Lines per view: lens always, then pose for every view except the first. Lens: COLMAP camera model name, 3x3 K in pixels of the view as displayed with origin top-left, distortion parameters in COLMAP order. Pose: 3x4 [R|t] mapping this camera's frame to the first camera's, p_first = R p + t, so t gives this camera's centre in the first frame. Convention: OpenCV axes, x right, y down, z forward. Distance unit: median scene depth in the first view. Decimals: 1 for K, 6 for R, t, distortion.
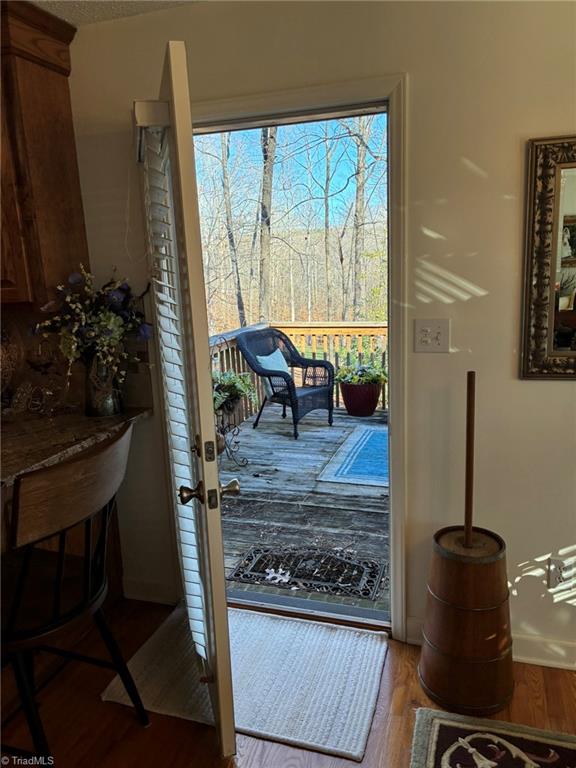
lens RADIAL K [[576.3, 0, 271.5], [0, 576.3, 384.8], [0, 0, 1]] dist [0.065967, -0.084314]
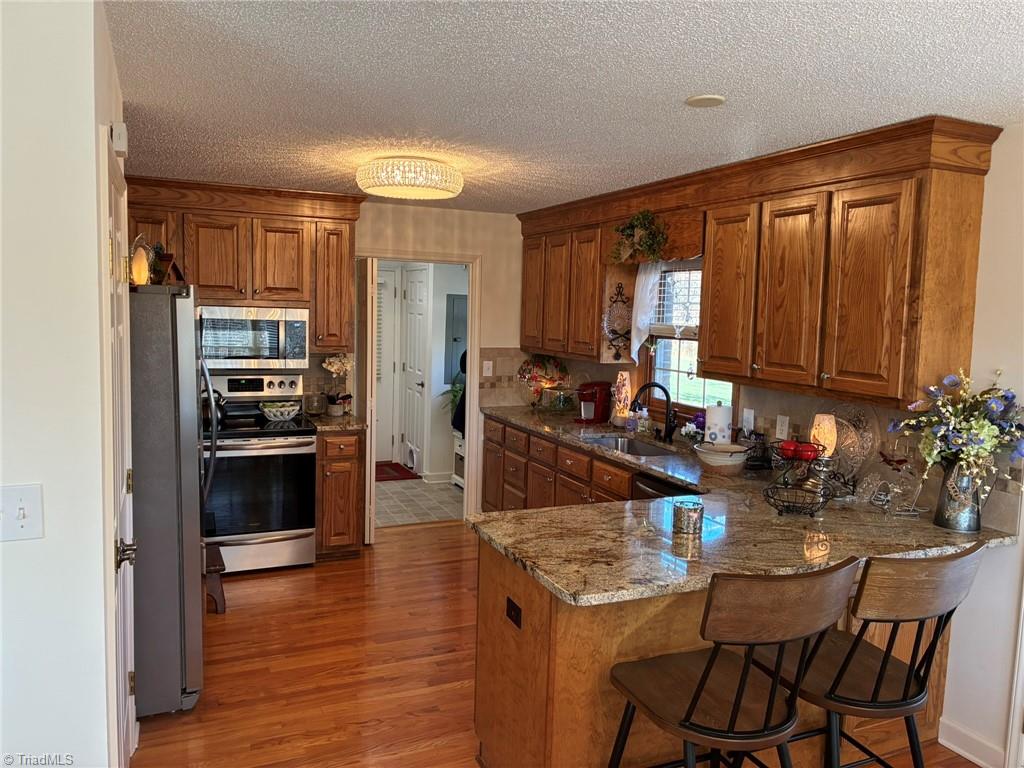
lens RADIAL K [[768.5, 0, 516.1], [0, 768.5, 377.1], [0, 0, 1]] dist [0.065967, -0.084314]
pose [[0.678871, 0.128487, -0.722928, 0.102988], [-0.207514, 0.978006, -0.021046, -0.011940], [0.704324, 0.164306, 0.690602, -0.396942]]
